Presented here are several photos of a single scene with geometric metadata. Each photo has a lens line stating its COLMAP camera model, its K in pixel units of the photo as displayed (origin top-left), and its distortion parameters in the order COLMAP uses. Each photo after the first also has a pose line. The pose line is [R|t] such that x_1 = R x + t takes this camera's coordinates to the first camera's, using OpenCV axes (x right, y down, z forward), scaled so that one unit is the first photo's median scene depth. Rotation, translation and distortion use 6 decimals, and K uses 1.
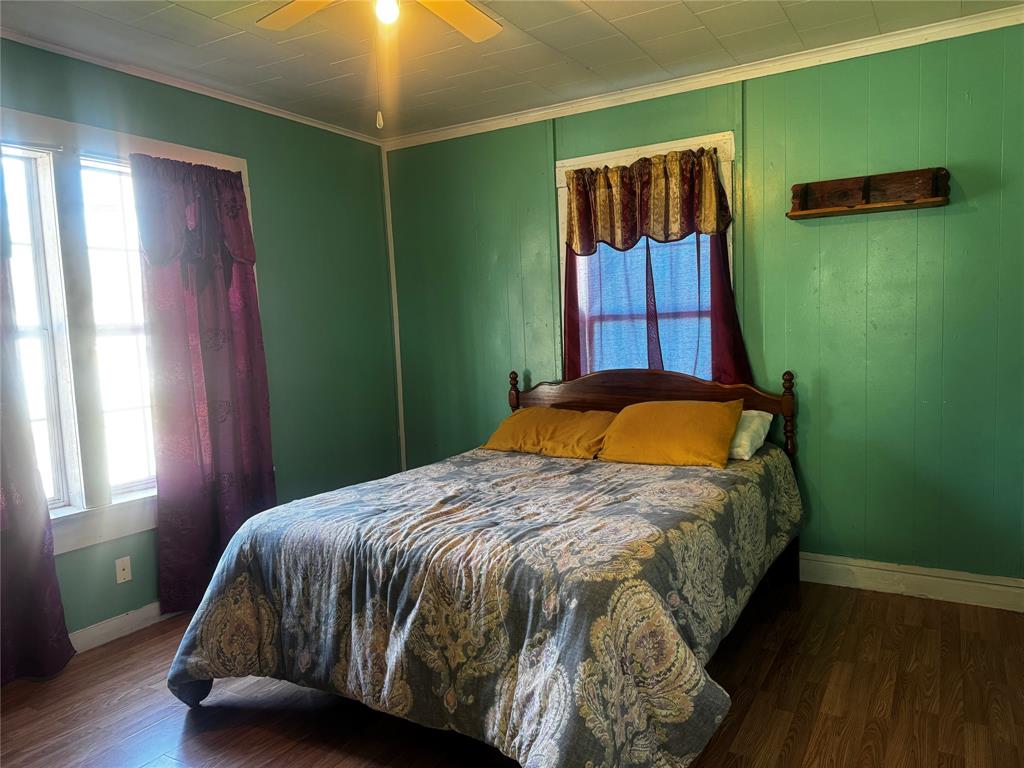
lens RADIAL K [[717.2, 0, 531.0], [0, 717.2, 381.1], [0, 0, 1]] dist [0.076757, -0.086263]
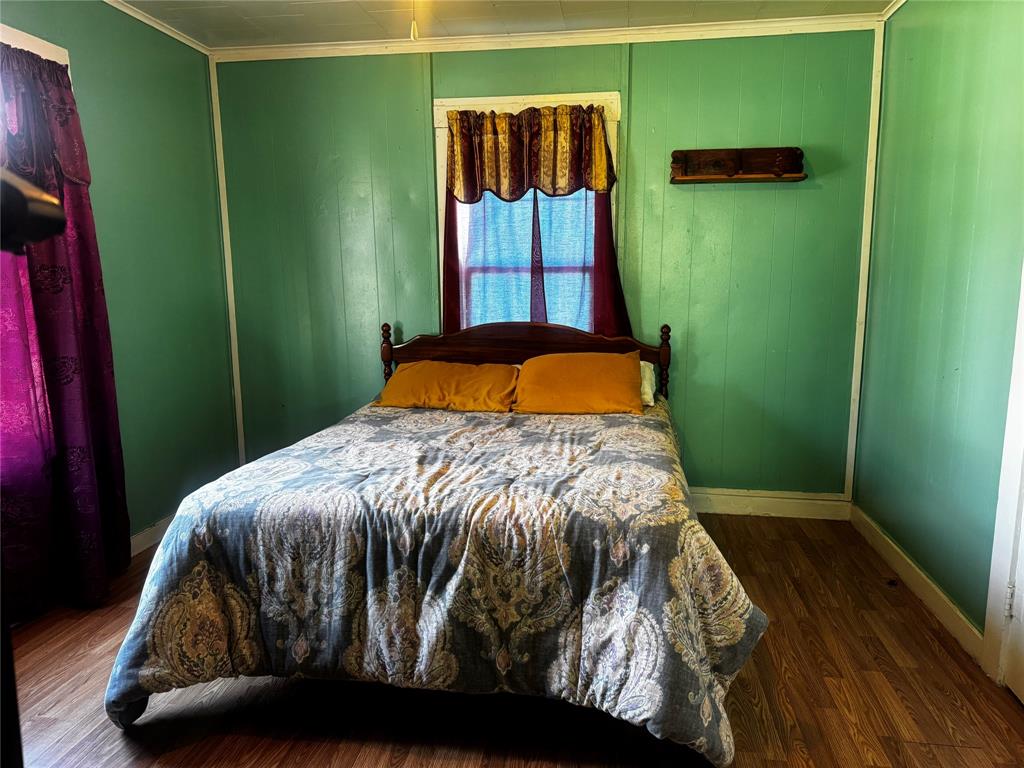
lens RADIAL K [[717.2, 0, 516.8], [0, 717.2, 382.4], [0, 0, 1]] dist [0.076757, -0.086263]
pose [[0.926918, -0.024690, 0.374451, -0.364780], [0.000583, 0.997927, 0.064357, 0.004966], [-0.375264, -0.059435, 0.925011, 0.100962]]
